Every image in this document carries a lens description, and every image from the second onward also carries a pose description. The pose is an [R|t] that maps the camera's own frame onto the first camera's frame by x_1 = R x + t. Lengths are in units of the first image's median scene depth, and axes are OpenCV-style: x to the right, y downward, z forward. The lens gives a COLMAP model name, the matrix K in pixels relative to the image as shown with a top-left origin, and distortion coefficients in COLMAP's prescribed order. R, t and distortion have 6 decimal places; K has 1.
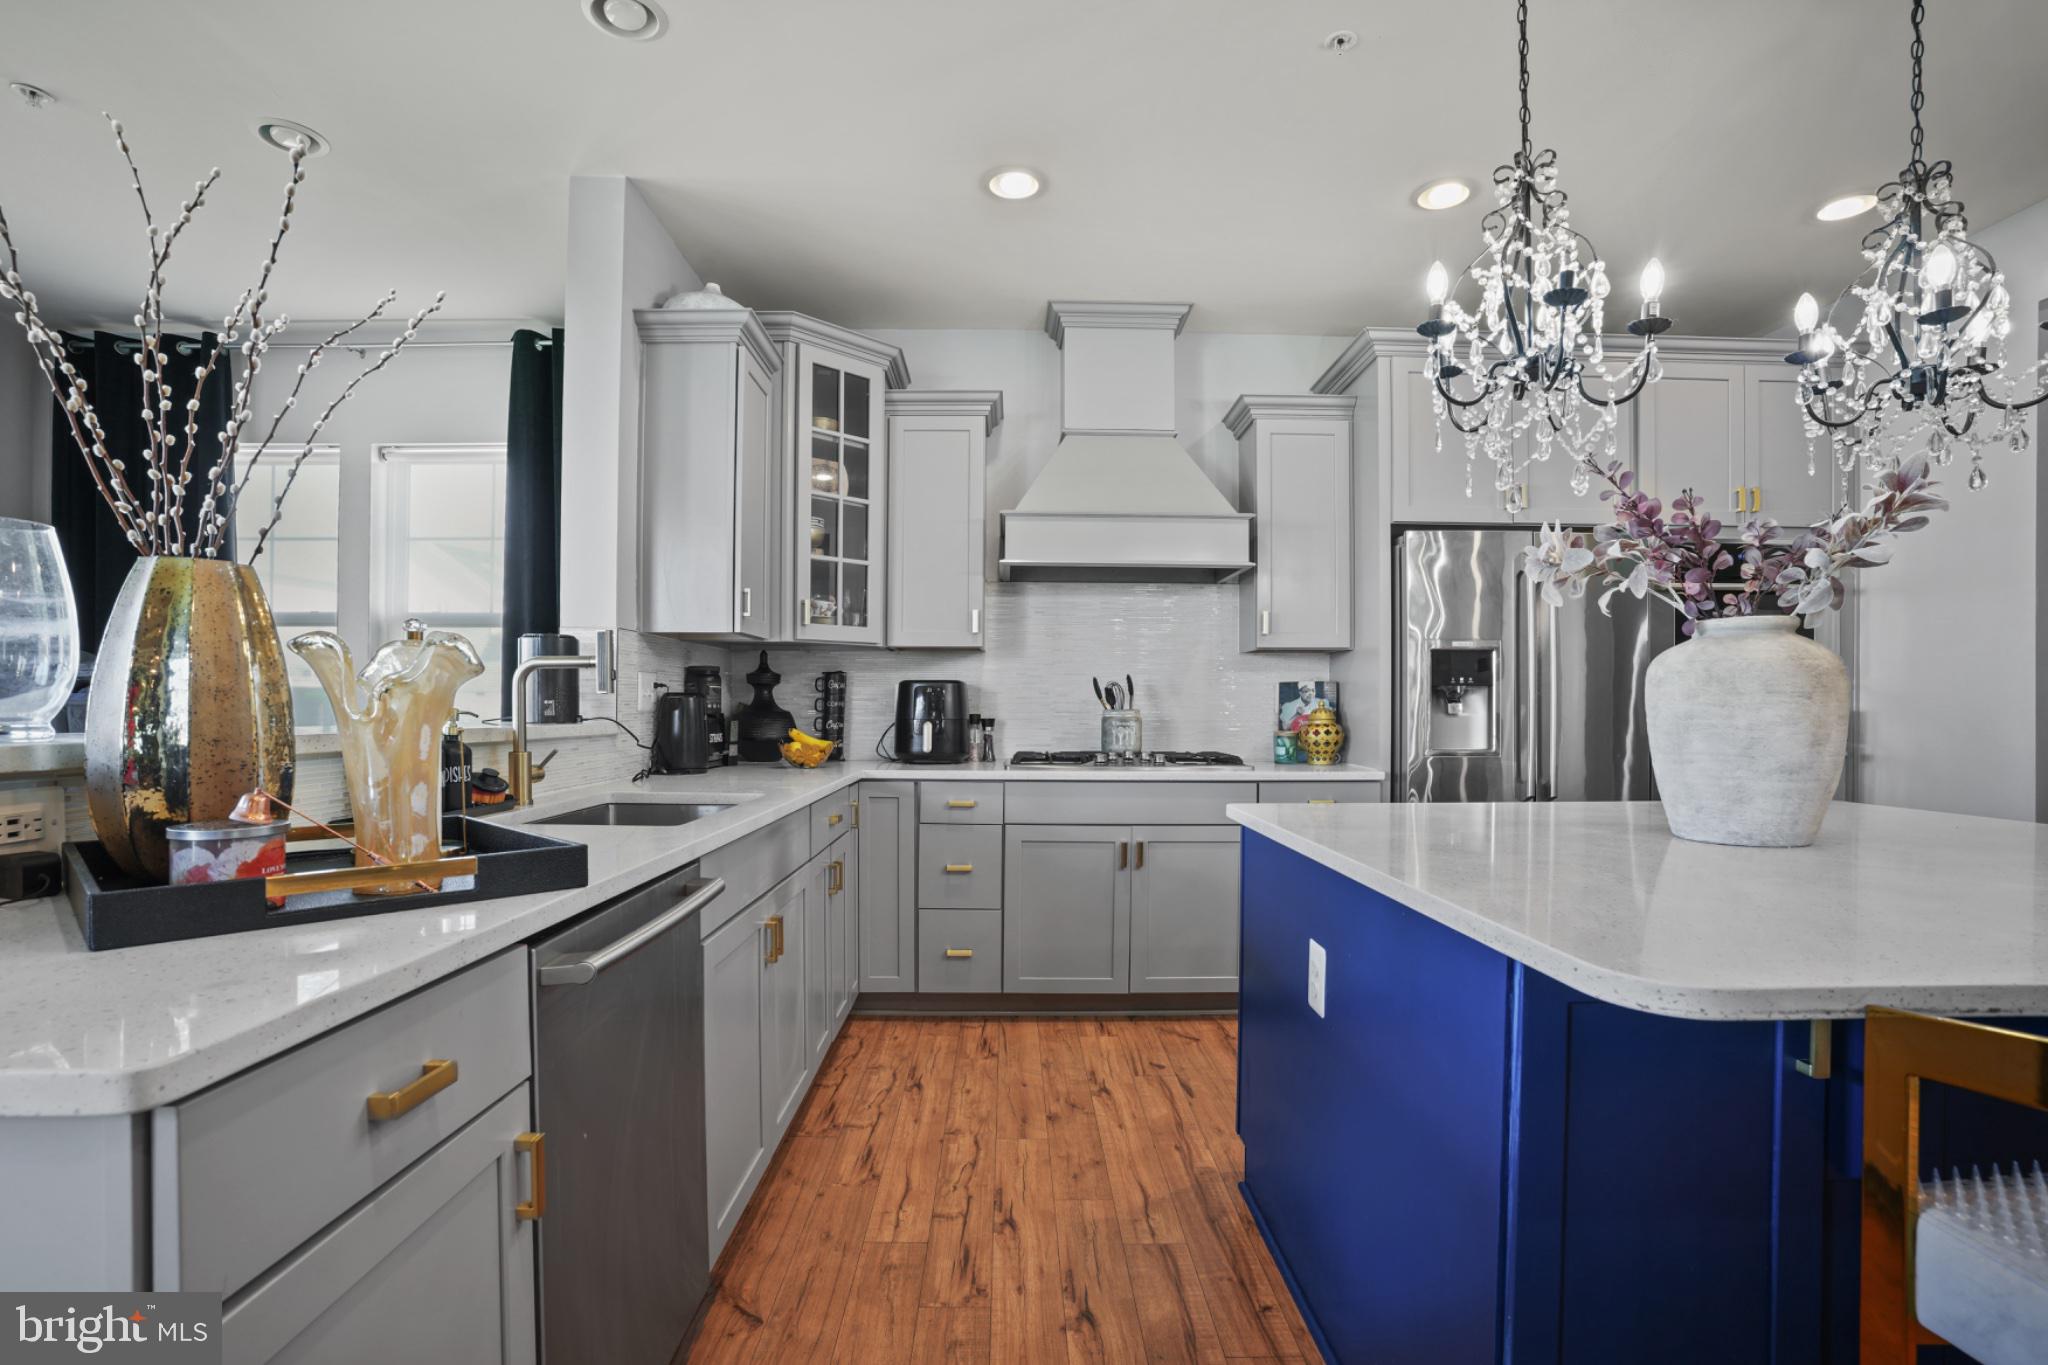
lens RADIAL K [[962.7, 0, 1015.5], [0, 962.7, 713.4], [0, 0, 1]] dist [-0.081570, 0.032455]
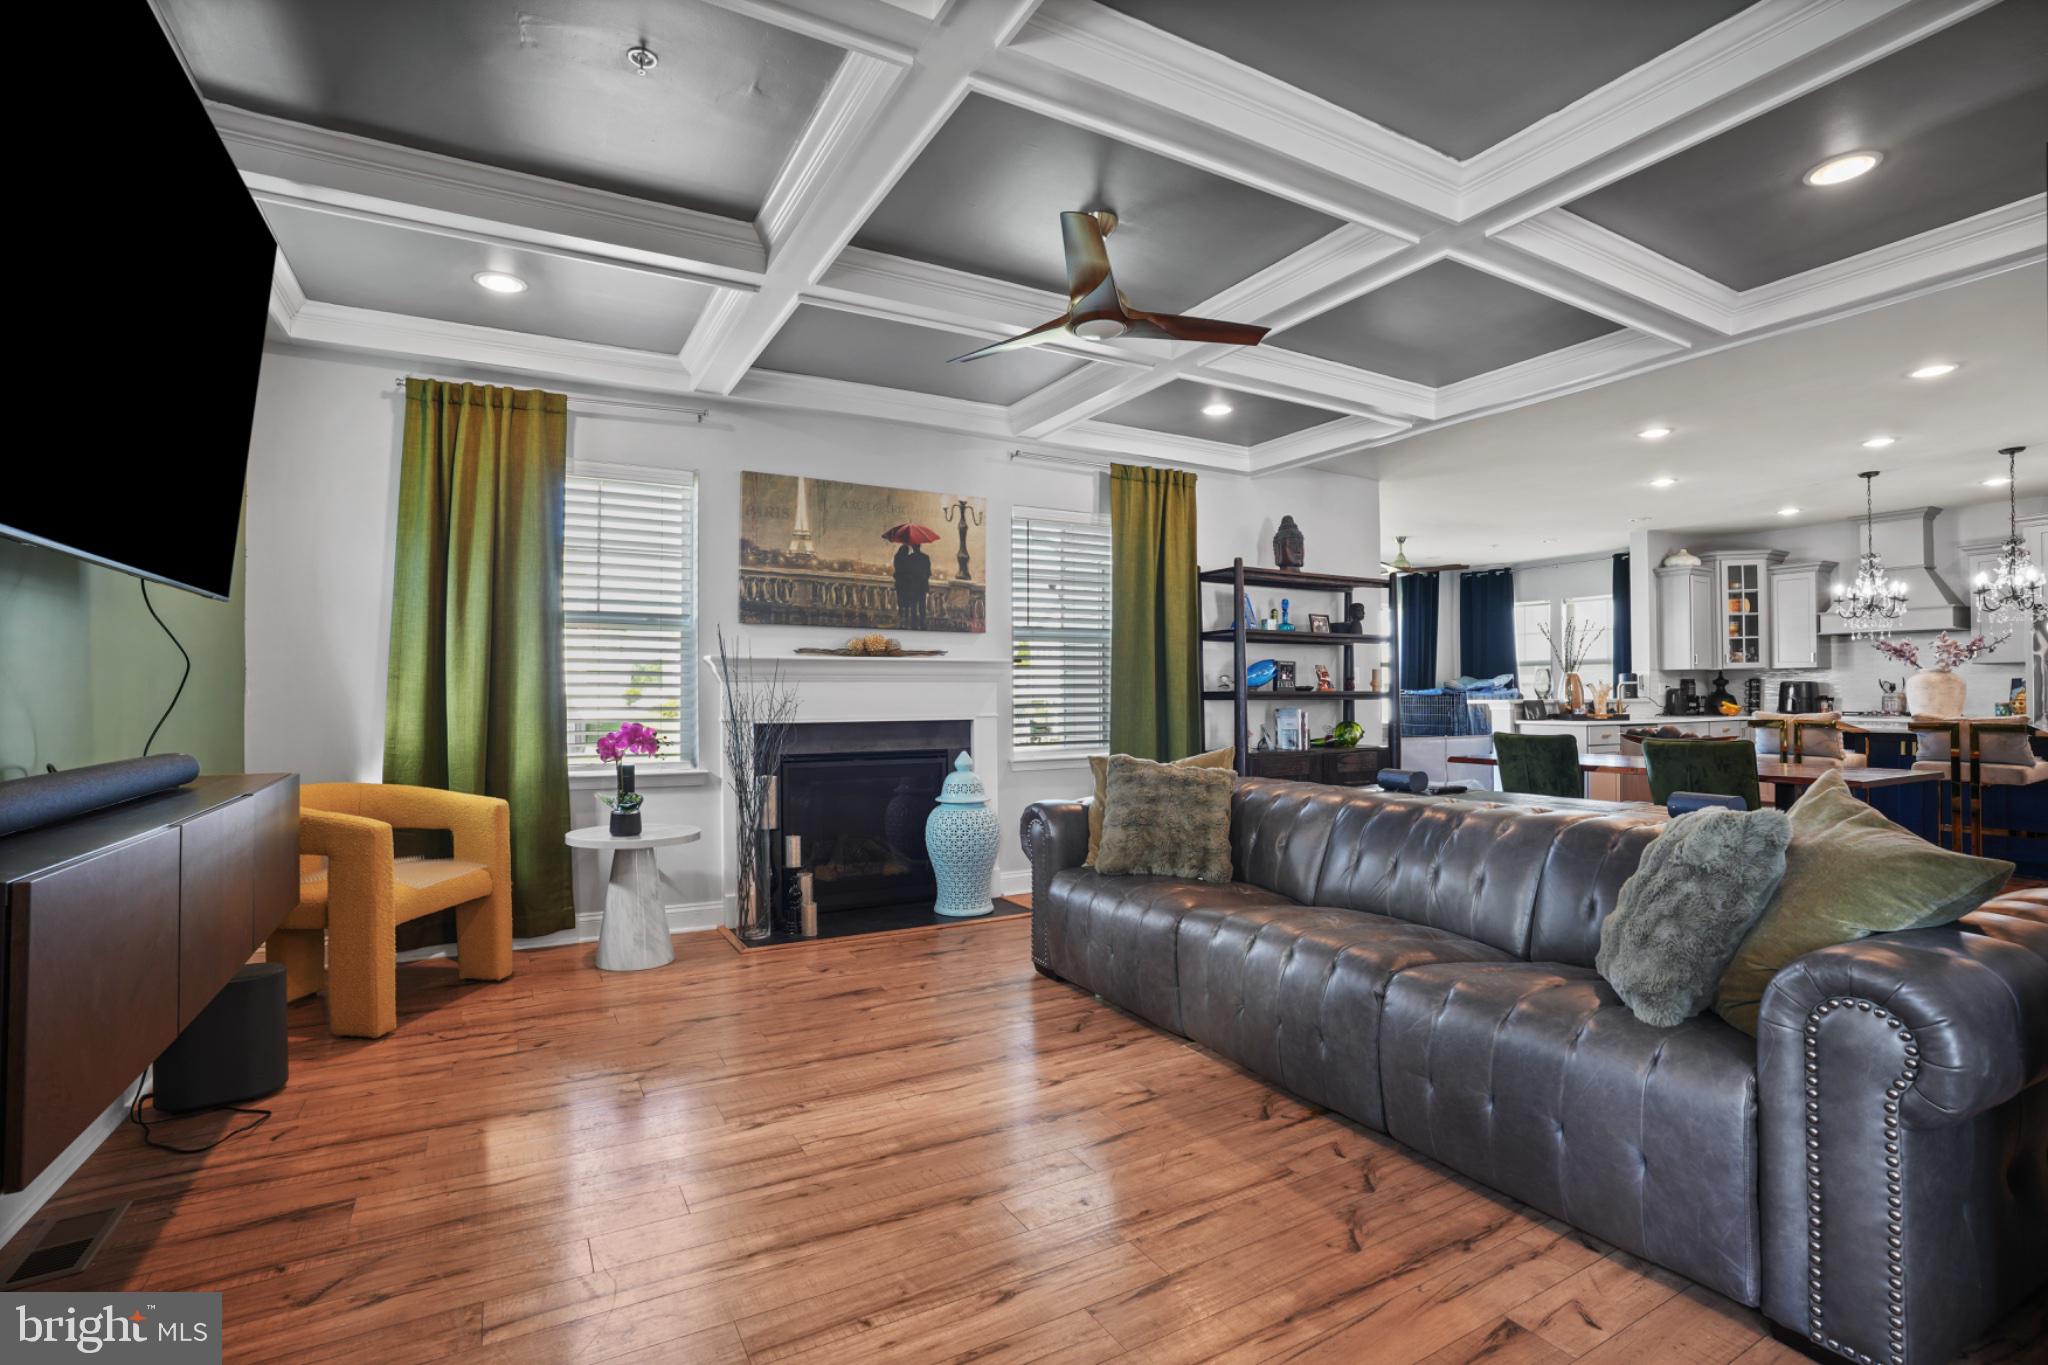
lens RADIAL K [[944.4, 0, 1018.2], [0, 944.4, 679.9], [0, 0, 1]] dist [-0.081893, 0.034229]
pose [[0.481198, -0.022991, -0.876310, 1.074124], [0.002303, 0.999686, -0.024963, 0.015334], [0.876609, 0.009994, 0.481100, -2.013745]]
